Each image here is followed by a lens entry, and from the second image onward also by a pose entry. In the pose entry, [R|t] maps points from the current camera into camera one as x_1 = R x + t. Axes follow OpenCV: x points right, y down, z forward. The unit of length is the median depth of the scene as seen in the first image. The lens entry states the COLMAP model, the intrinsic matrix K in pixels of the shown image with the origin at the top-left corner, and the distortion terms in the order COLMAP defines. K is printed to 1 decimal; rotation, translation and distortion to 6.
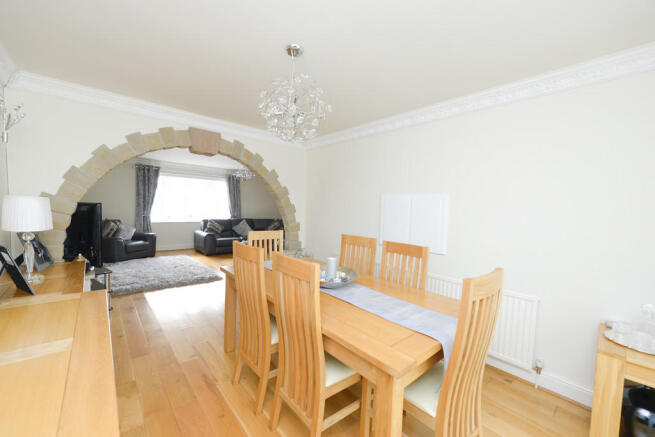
lens RADIAL K [[260.5, 0, 320.6], [0, 260.5, 222.1], [0, 0, 1]] dist [-0.002026, -0.011239]
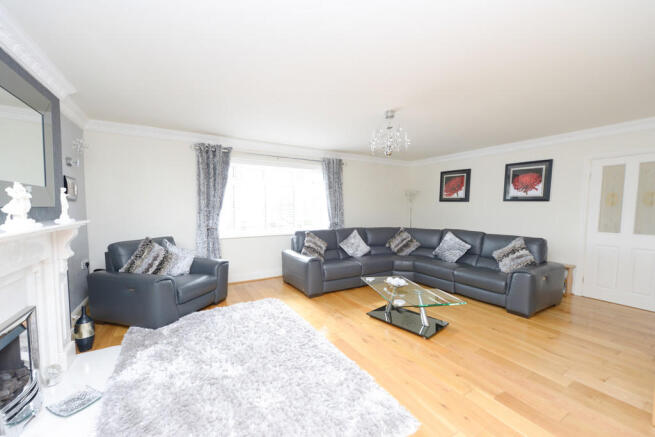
lens RADIAL K [[260.5, 0, 320.6], [0, 260.5, 222.1], [0, 0, 1]] dist [-0.002026, -0.011239]
pose [[0.980026, -0.014306, -0.198356, -0.293696], [0.014870, 0.999889, 0.001352, -0.035319], [0.198314, -0.004275, 0.980129, 0.441537]]
